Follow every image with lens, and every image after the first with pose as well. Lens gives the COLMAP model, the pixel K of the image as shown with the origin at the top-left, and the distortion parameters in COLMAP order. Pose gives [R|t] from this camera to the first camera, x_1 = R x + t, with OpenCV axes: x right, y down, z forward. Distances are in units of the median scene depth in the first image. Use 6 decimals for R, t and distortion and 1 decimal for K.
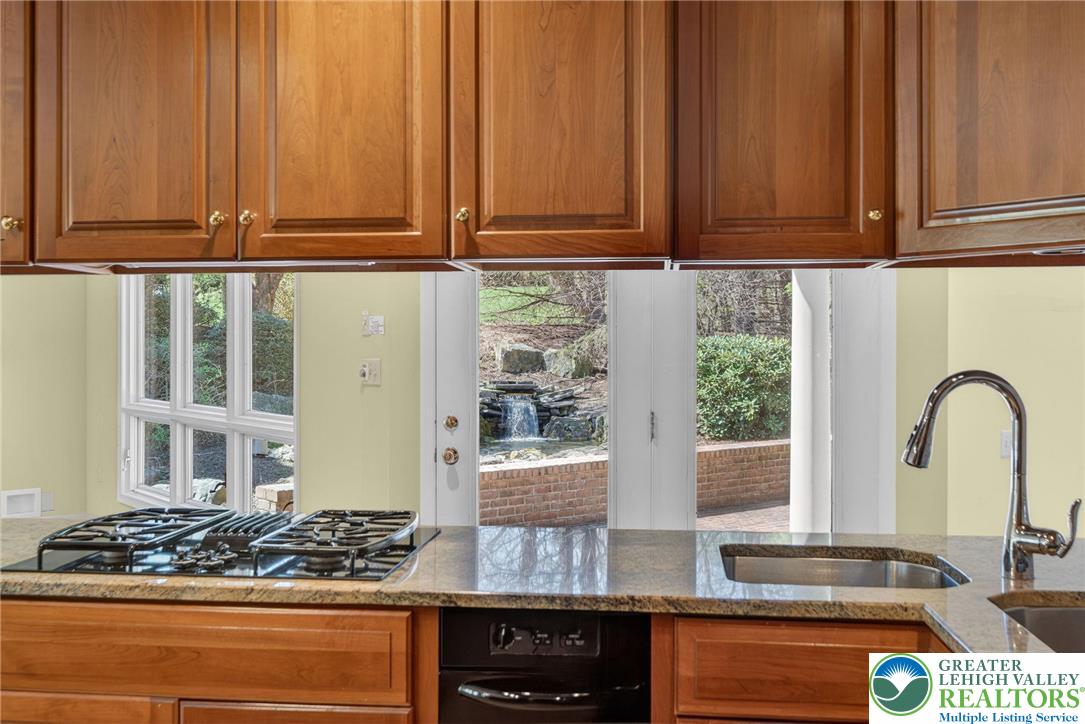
lens RADIAL K [[946.9, 0, 545.0], [0, 946.9, 361.1], [0, 0, 1]] dist [0.008319, 0.001775]
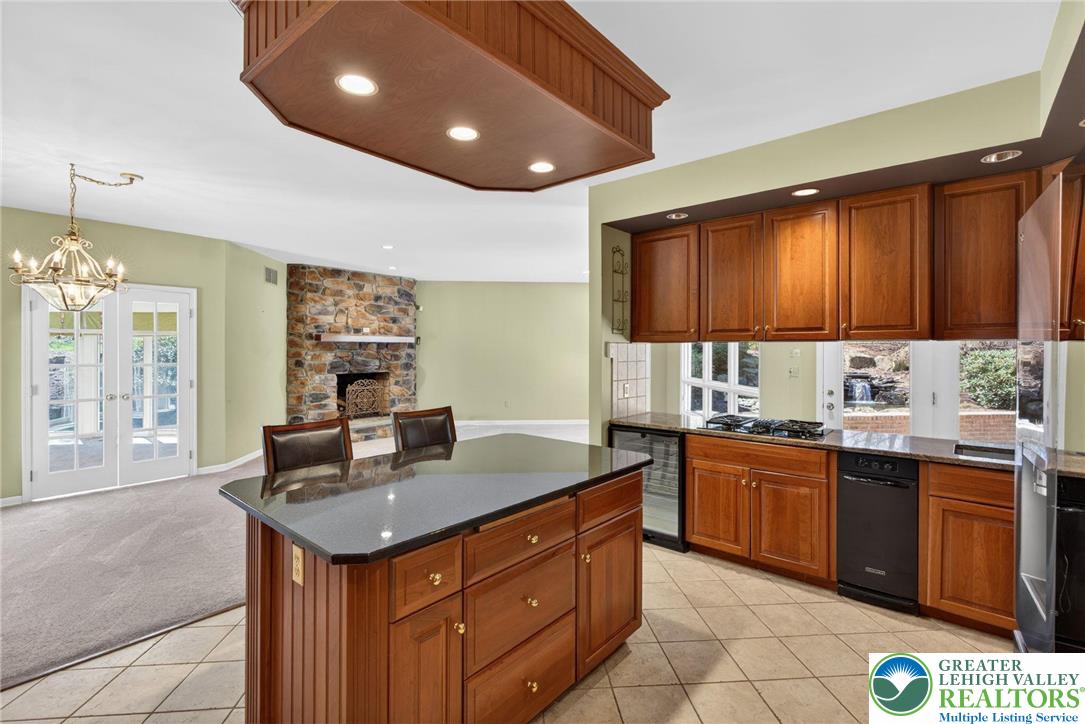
lens RADIAL K [[488.6, 0, 545.0], [0, 488.6, 352.6], [0, 0, 1]] dist [0.001933, 0.000251]
pose [[0.828749, 0.003182, -0.559612, -0.002385], [-0.005093, 0.999985, -0.001857, -0.034162], [0.559597, 0.004389, 0.828753, -0.479031]]
